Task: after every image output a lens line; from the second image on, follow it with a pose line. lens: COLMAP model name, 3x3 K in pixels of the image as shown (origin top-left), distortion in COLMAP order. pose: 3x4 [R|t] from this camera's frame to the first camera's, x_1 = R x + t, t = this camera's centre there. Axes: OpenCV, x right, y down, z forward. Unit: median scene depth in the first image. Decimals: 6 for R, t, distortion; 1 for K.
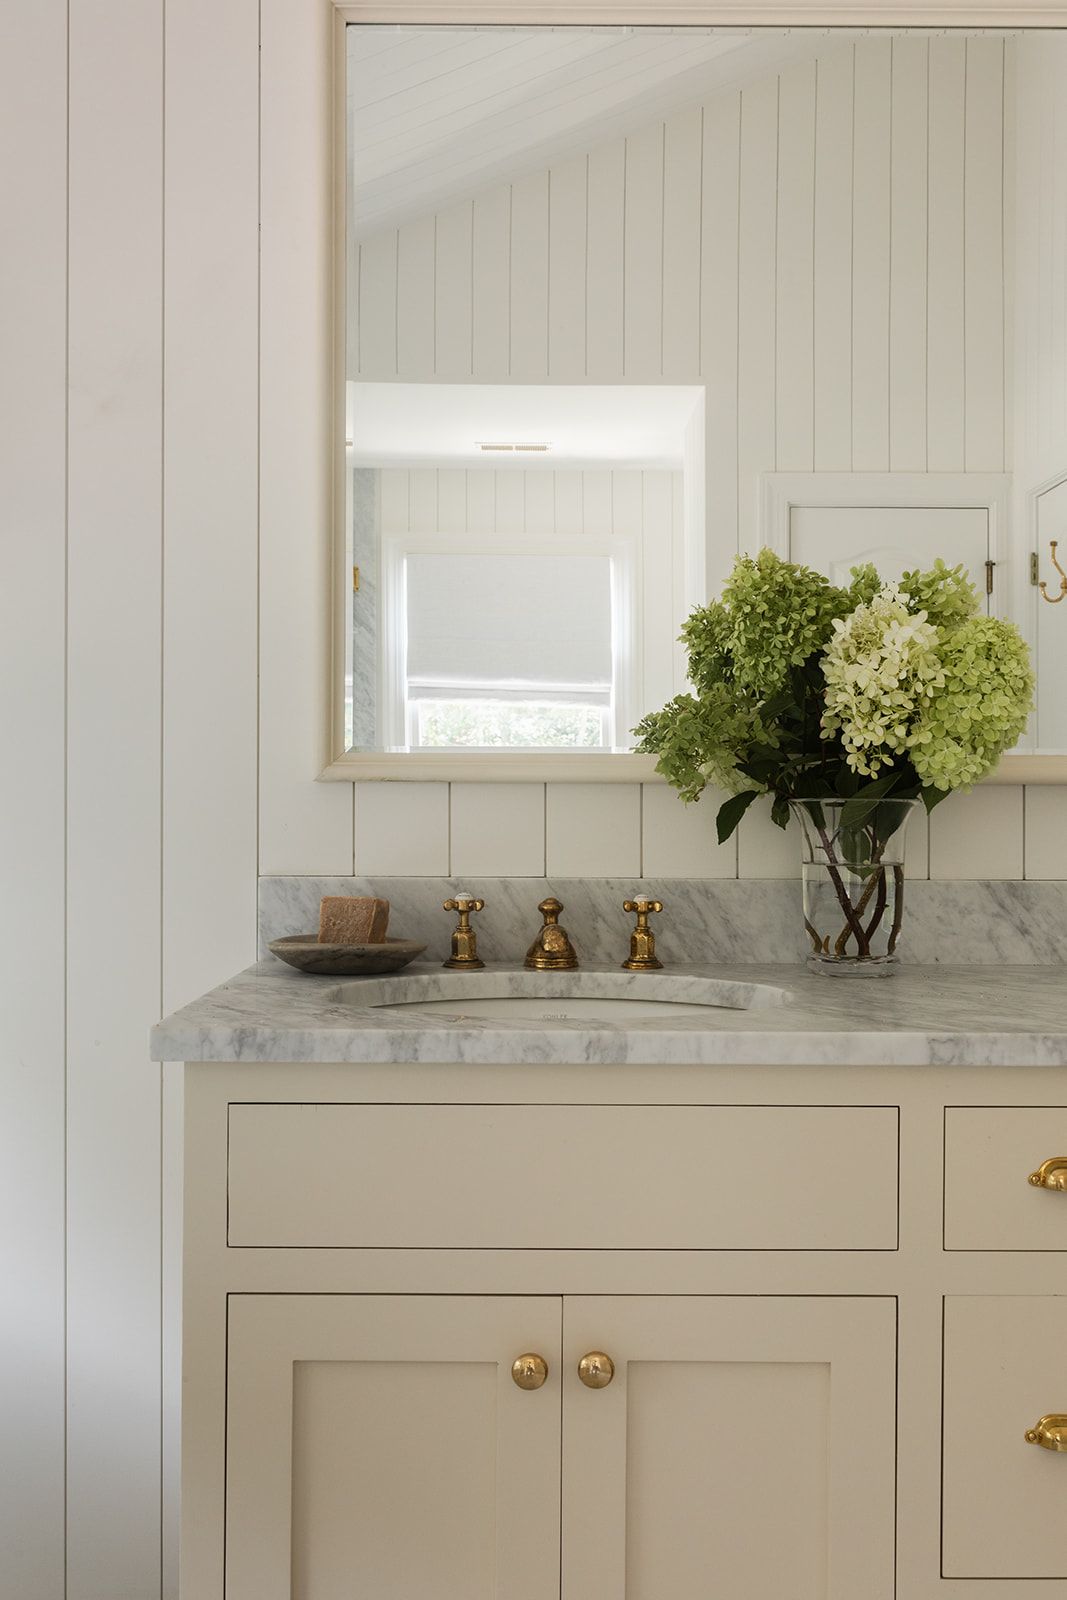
lens RADIAL K [[1573.0, 0, 530.7], [0, 1573.0, 795.7], [0, 0, 1]] dist [-0.002673, -0.005092]
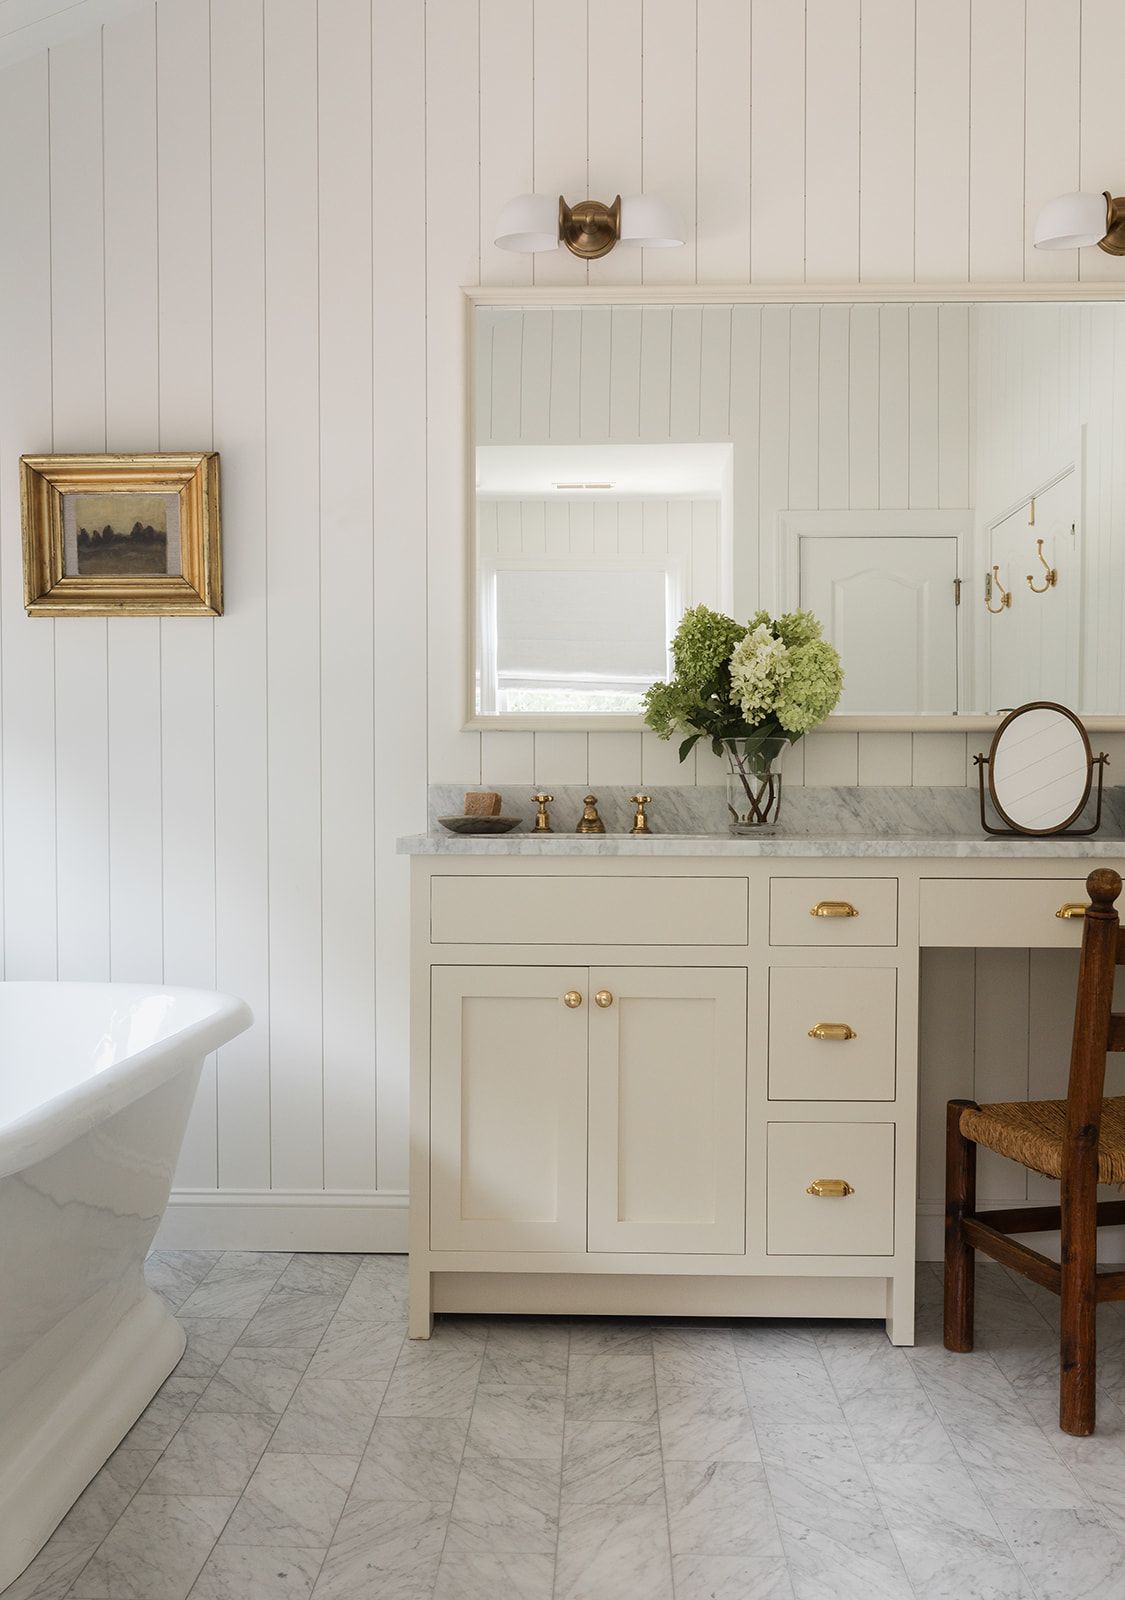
lens RADIAL K [[1599.3, 0, 561.3], [0, 1599.3, 841.1], [0, 0, 1]] dist [0.000478, 0.001237]
pose [[0.999415, -0.000791, -0.034196, 0.044804], [0.001837, 0.999531, 0.030570, 0.065154], [0.034156, -0.030615, 0.998947, -0.893571]]
